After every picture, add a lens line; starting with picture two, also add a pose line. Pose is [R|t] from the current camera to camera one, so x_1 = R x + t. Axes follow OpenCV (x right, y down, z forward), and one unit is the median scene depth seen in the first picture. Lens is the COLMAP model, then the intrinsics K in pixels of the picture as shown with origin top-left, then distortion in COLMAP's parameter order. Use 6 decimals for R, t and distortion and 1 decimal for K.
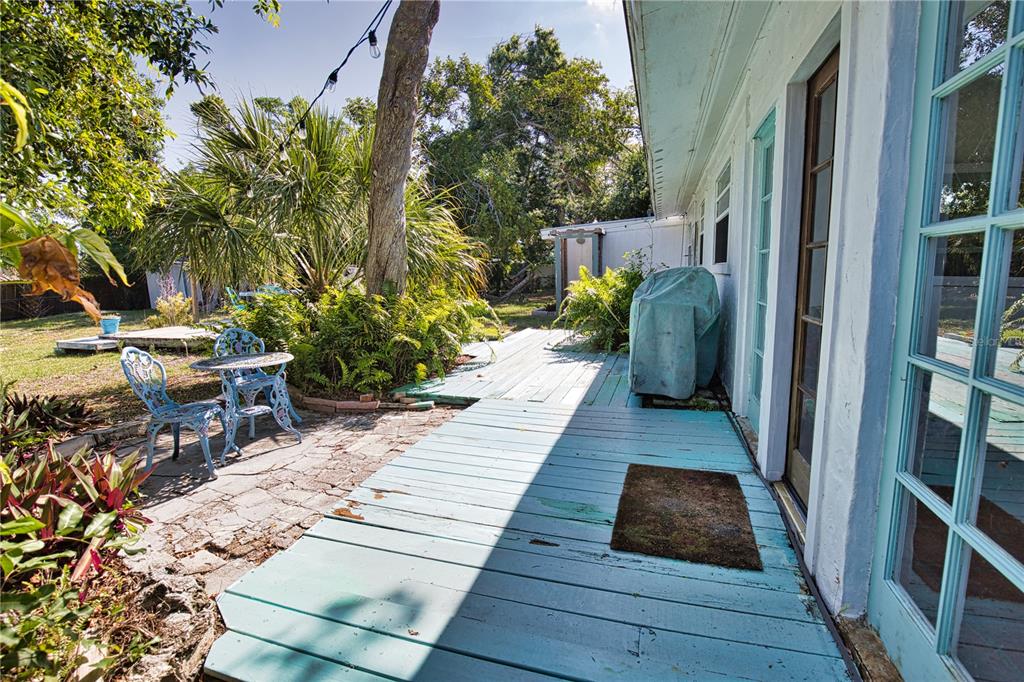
lens RADIAL K [[467.8, 0, 516.3], [0, 467.8, 339.5], [0, 0, 1]] dist [-0.034672, 0.006897]
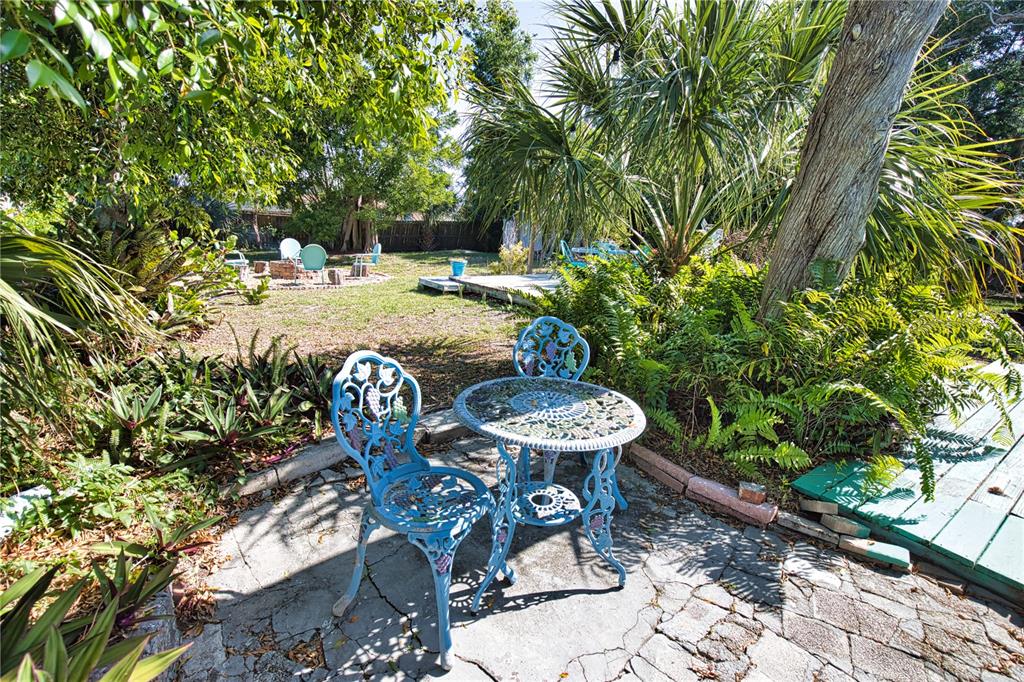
lens RADIAL K [[467.8, 0, 511.3], [0, 467.8, 345.7], [0, 0, 1]] dist [-0.034672, 0.006897]
pose [[0.781810, 0.208289, -0.587697, -0.223879], [-0.152423, 0.977801, 0.143781, -0.052327], [0.604599, -0.022831, 0.796203, 0.380763]]
